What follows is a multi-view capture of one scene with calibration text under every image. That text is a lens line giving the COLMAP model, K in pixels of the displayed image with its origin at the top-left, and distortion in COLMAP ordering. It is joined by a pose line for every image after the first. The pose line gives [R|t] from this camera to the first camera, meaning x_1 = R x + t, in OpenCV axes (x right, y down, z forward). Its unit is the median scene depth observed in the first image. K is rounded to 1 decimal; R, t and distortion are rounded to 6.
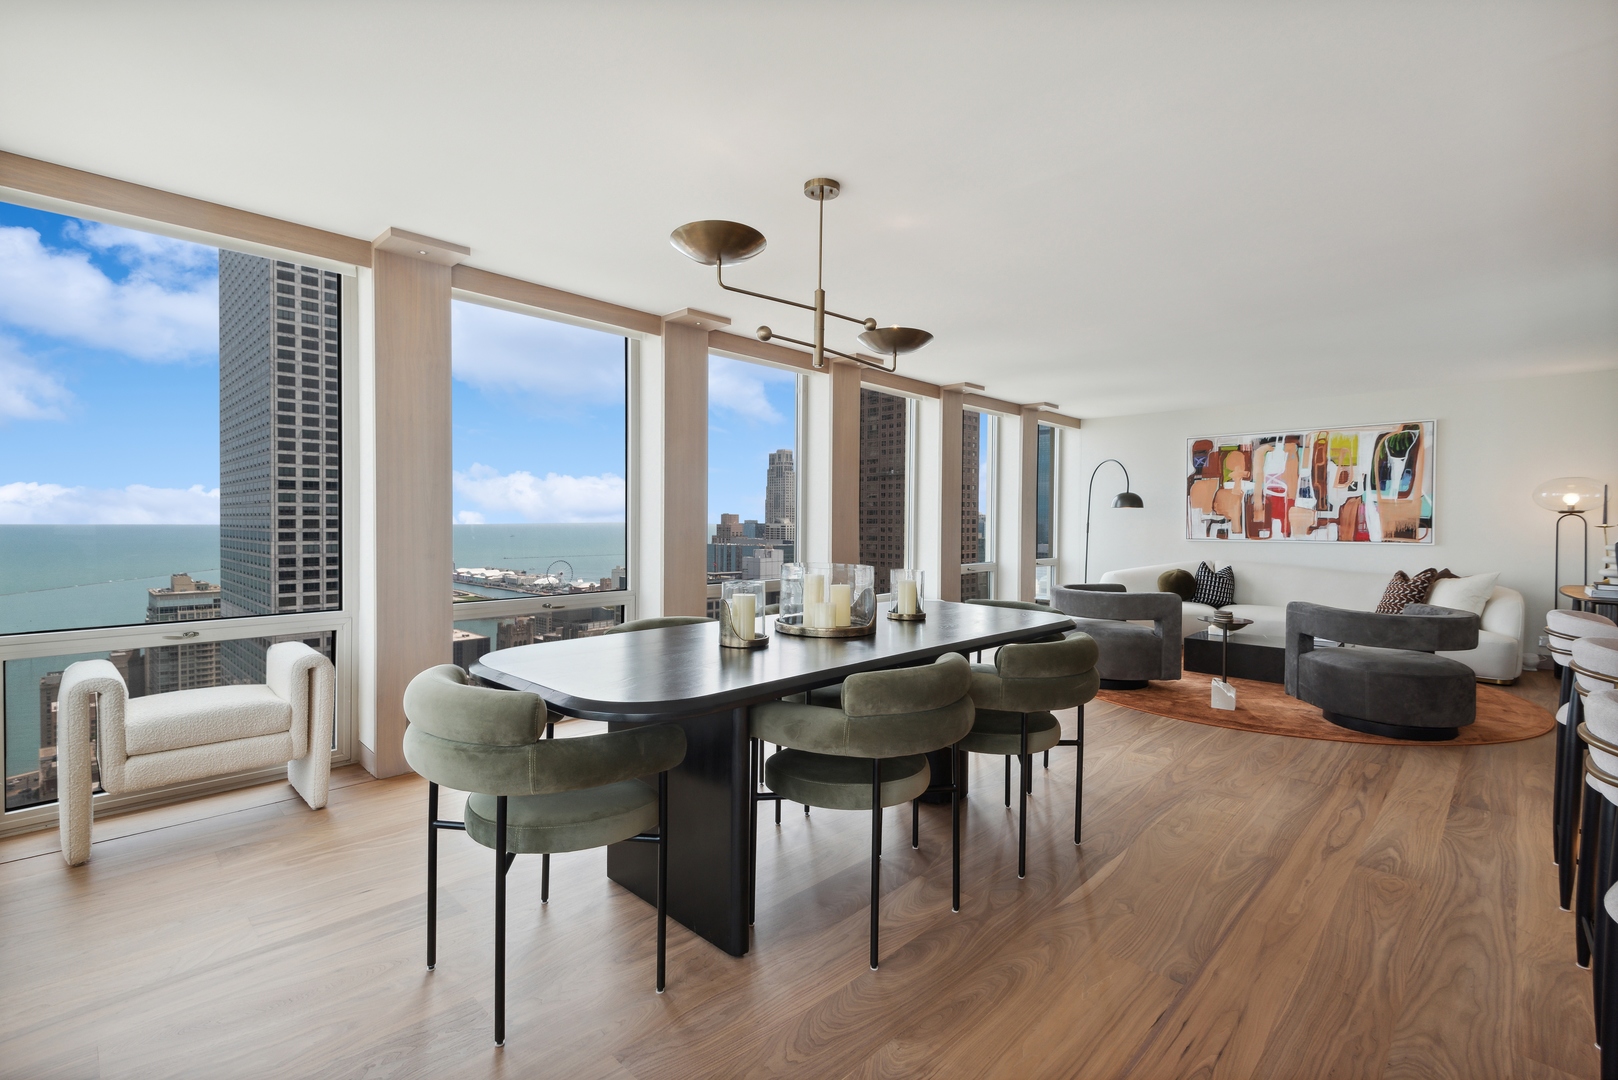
lens RADIAL K [[734.5, 0, 785.8], [0, 734.5, 534.6], [0, 0, 1]] dist [0.023778, -0.013953]
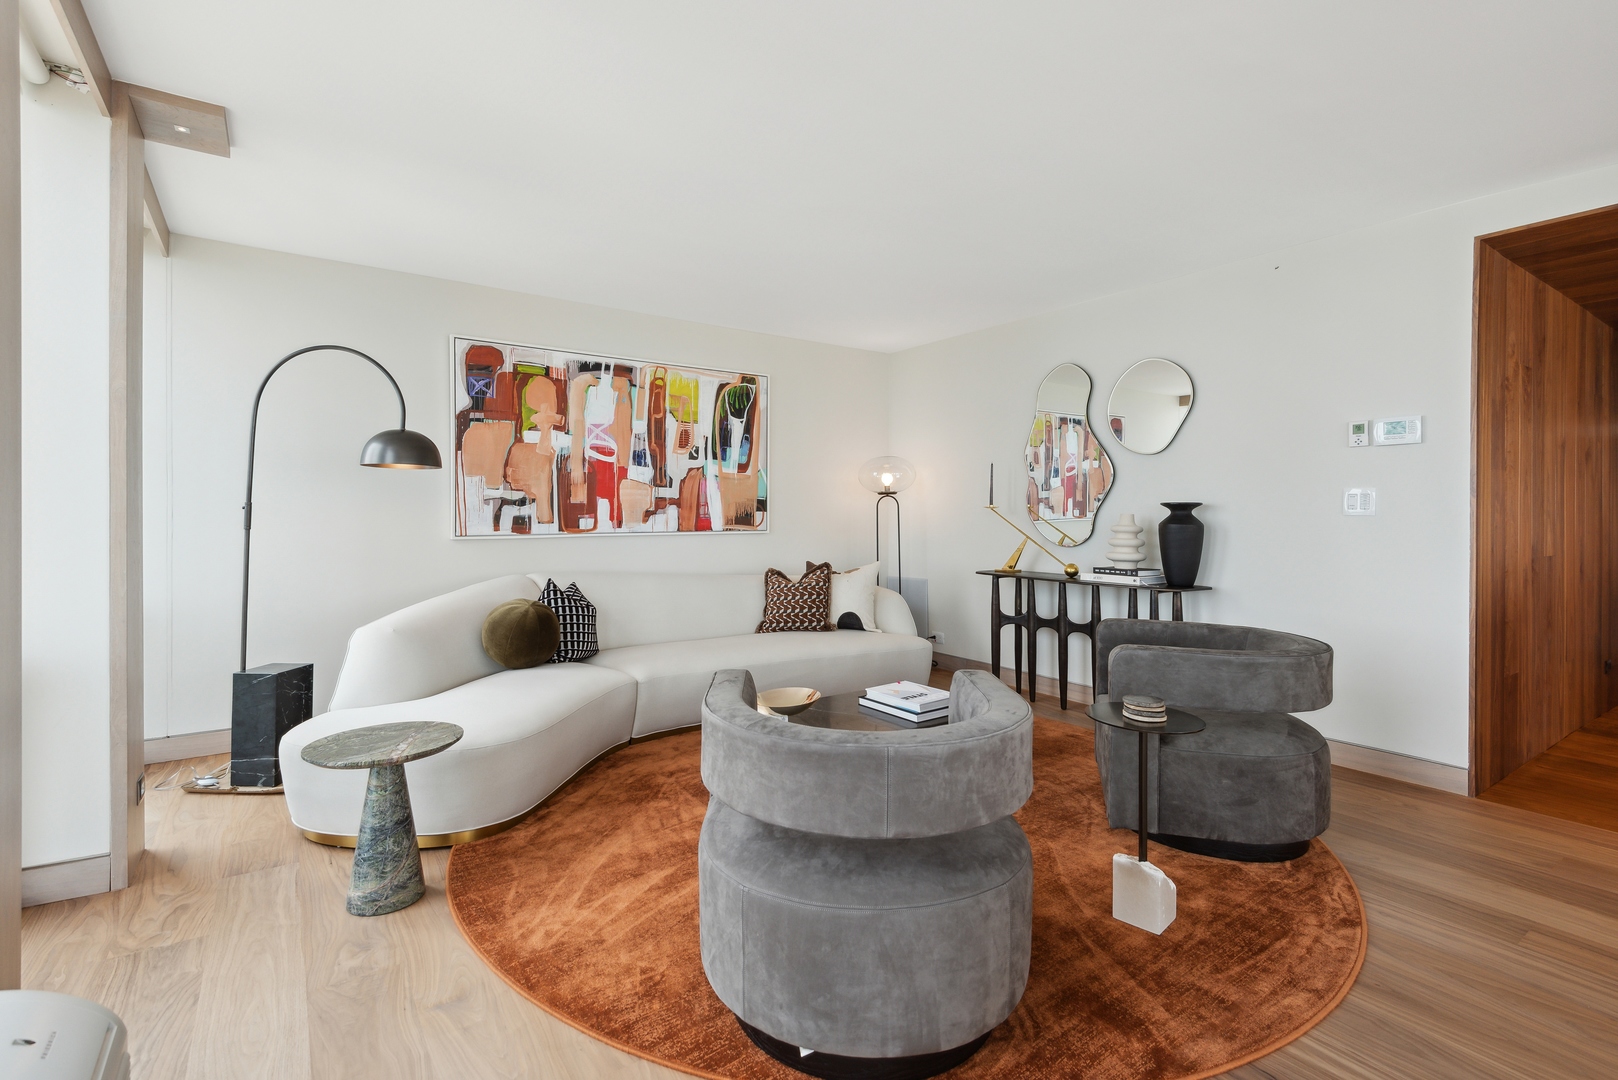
lens RADIAL K [[734.5, 0, 832.0], [0, 734.5, 523.4], [0, 0, 1]] dist [0.023778, -0.013953]
pose [[0.168960, -0.018916, 0.985441, 0.097828], [0.019062, 0.999692, 0.015921, -0.006787], [-0.985438, 0.016095, 0.169269, 0.724414]]
